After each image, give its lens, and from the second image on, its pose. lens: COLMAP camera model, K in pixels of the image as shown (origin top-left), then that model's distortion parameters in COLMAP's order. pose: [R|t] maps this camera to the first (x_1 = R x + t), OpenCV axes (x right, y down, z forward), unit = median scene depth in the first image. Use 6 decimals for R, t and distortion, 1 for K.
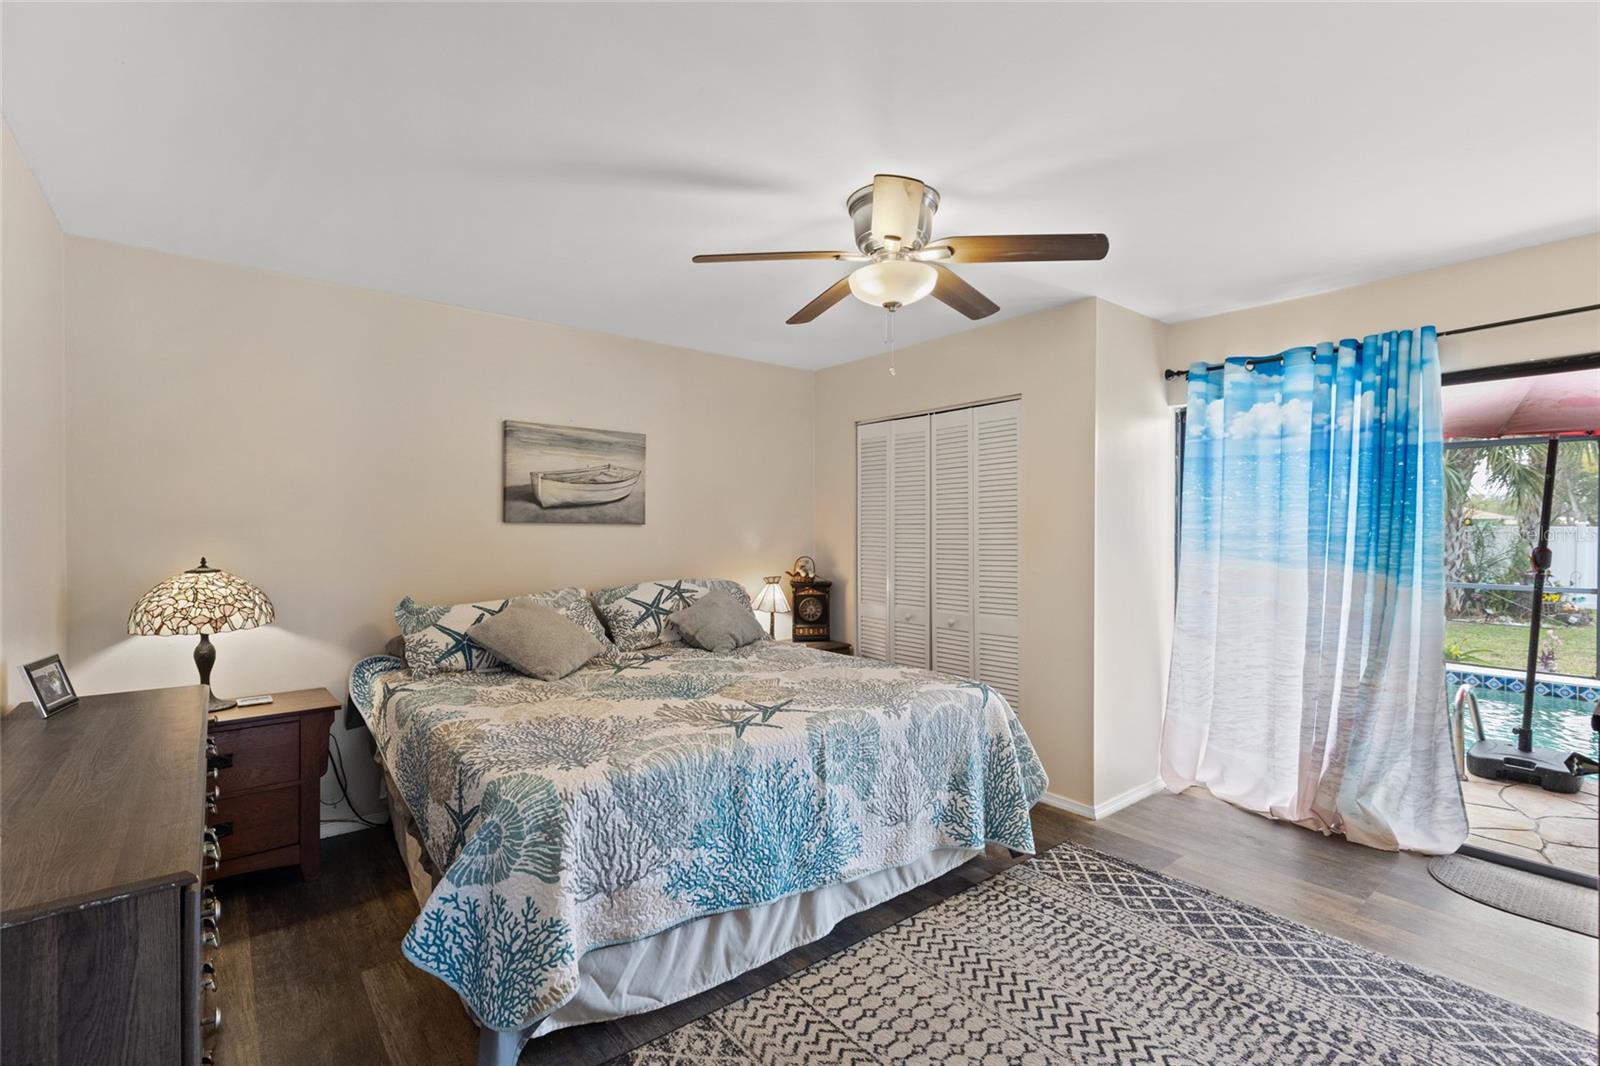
lens RADIAL K [[717.2, 0, 798.9], [0, 717.2, 532.5], [0, 0, 1]] dist [0.003615, -0.000645]
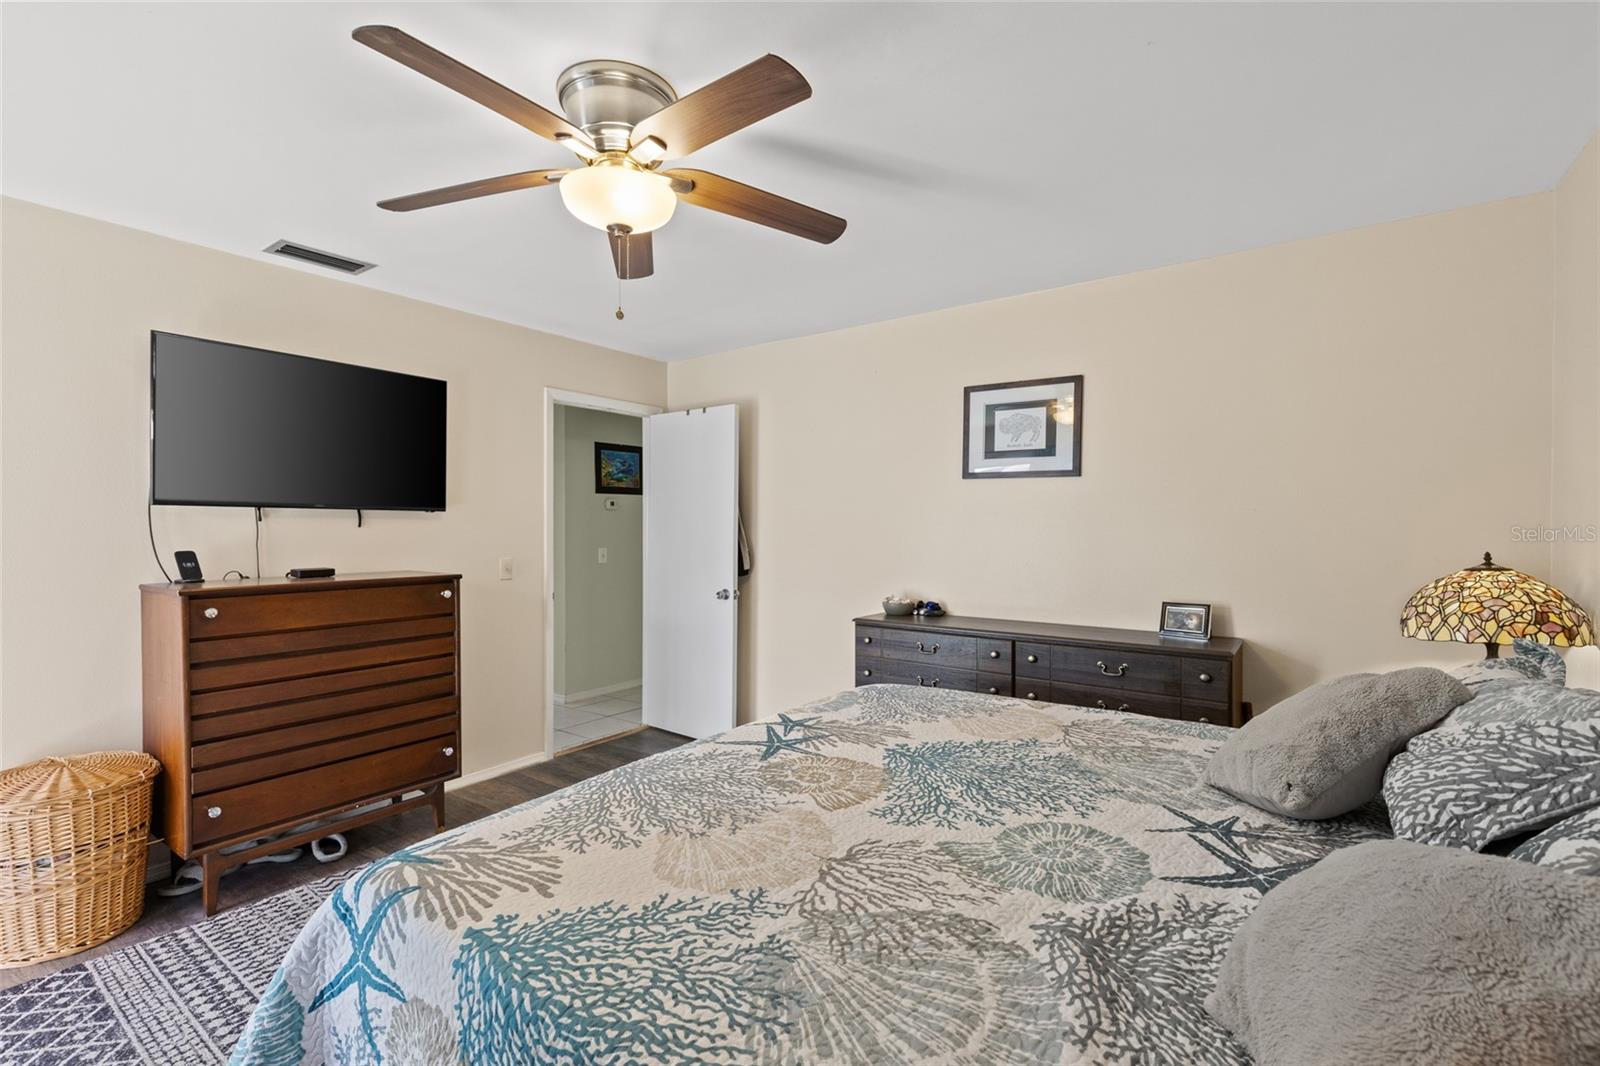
lens RADIAL K [[717.2, 0, 798.9], [0, 717.2, 532.5], [0, 0, 1]] dist [0.003615, -0.000645]
pose [[-0.964198, 0.003793, -0.265156, 0.118608], [0.001067, 0.999945, 0.010424, 0.002675], [0.265181, 0.009768, -0.964149, 1.416043]]
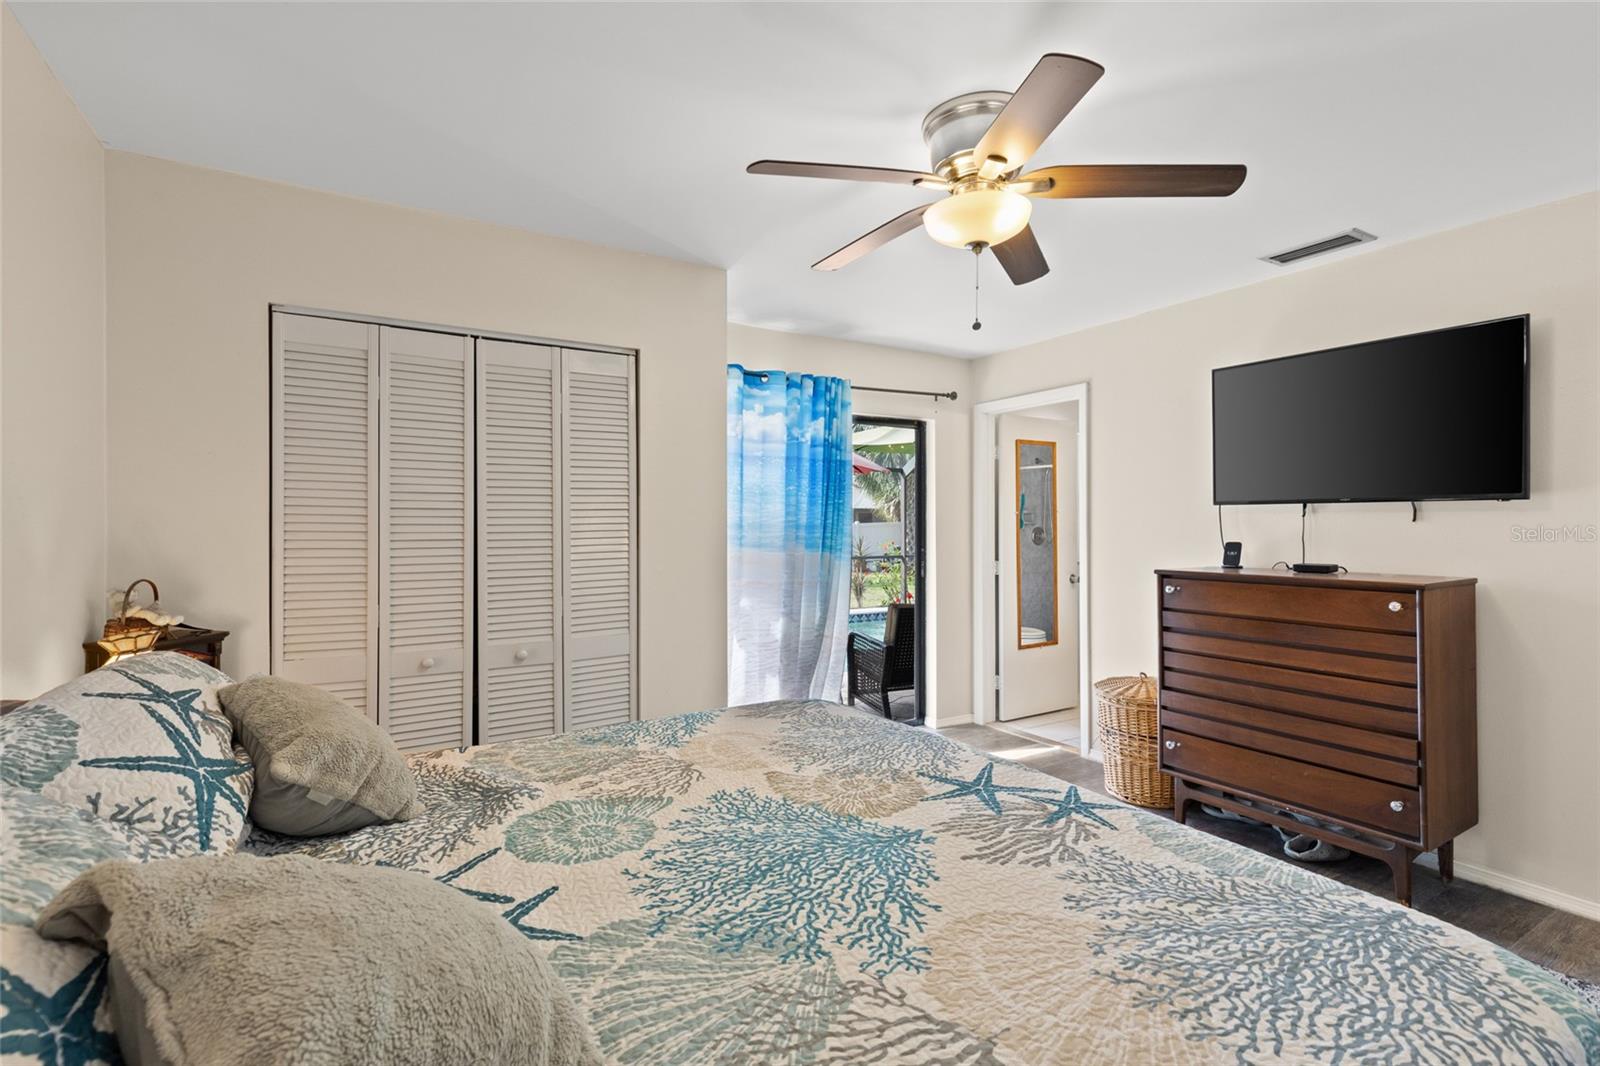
lens RADIAL K [[744.3, 0, 798.3], [0, 744.3, 523.7], [0, 0, 1]] dist [0.008731, -0.000060]
pose [[0.136850, -0.000054, 0.990592, -0.591608], [0.005896, 0.999982, -0.000760, 0.003302], [-0.990574, 0.005945, 0.136848, 0.853585]]
